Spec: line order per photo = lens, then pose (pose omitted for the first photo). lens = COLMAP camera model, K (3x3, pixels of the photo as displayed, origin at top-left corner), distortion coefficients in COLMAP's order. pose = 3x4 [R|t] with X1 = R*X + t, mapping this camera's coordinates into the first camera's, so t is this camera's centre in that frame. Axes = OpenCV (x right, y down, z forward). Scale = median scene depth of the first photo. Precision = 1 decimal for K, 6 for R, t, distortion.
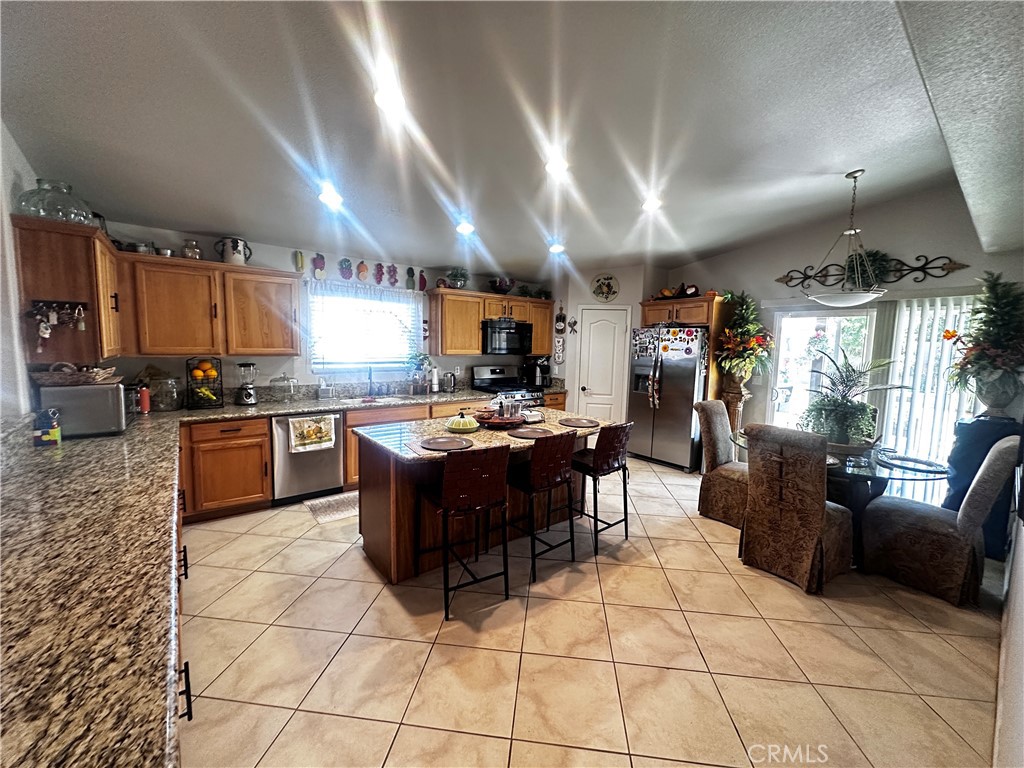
lens RADIAL K [[410.0, 0, 510.2], [0, 410.0, 381.6], [0, 0, 1]] dist [0.000274, 0.000871]
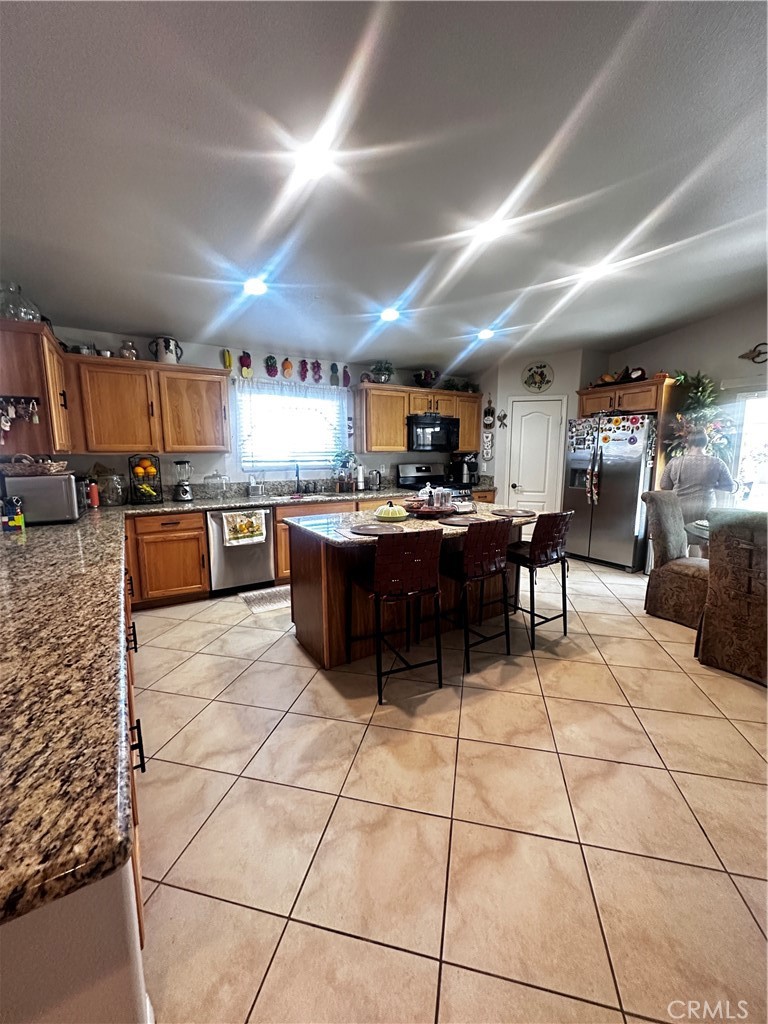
lens RADIAL K [[410.0, 0, 384.0], [0, 410.0, 512.0], [0, 0, 1]] dist [0.000274, 0.000871]
pose [[0.993176, -0.008771, -0.116297, -0.018007], [0.014260, 0.998819, 0.046450, 0.049608], [0.115753, -0.047791, 0.992128, 0.026770]]
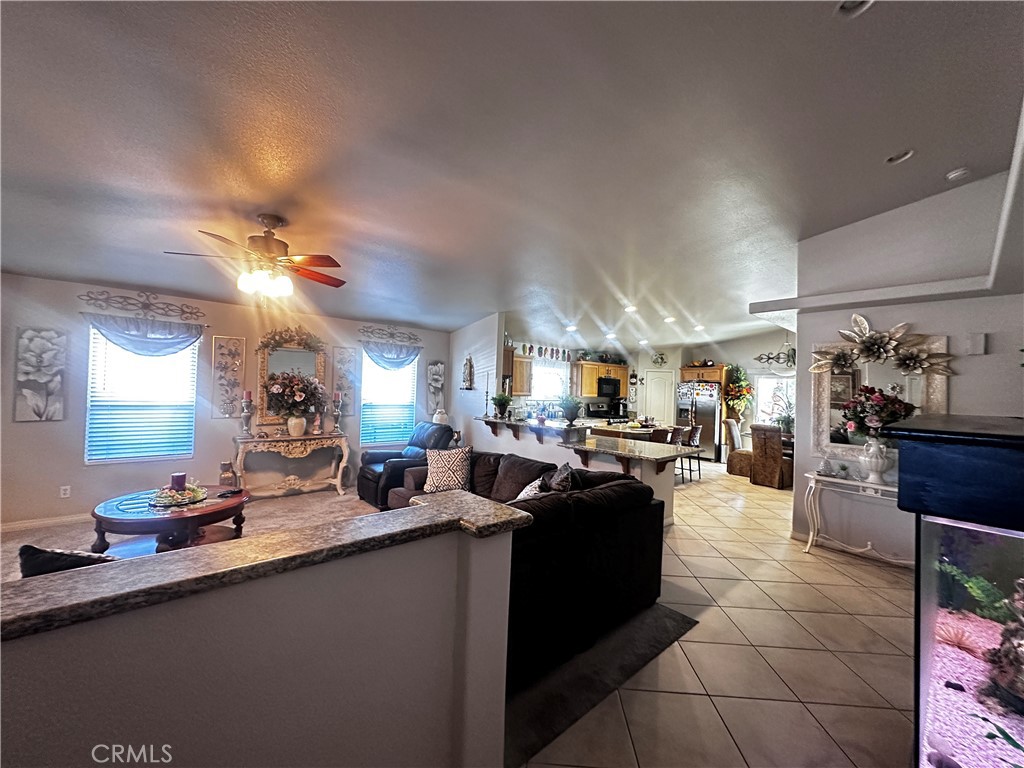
lens RADIAL K [[410.0, 0, 510.2], [0, 410.0, 381.6], [0, 0, 1]] dist [0.000274, 0.000871]
pose [[0.998518, 0.009246, 0.053627, -0.829916], [-0.003281, 0.993896, -0.110268, 0.101534], [-0.054319, 0.109929, 0.992454, -1.160604]]
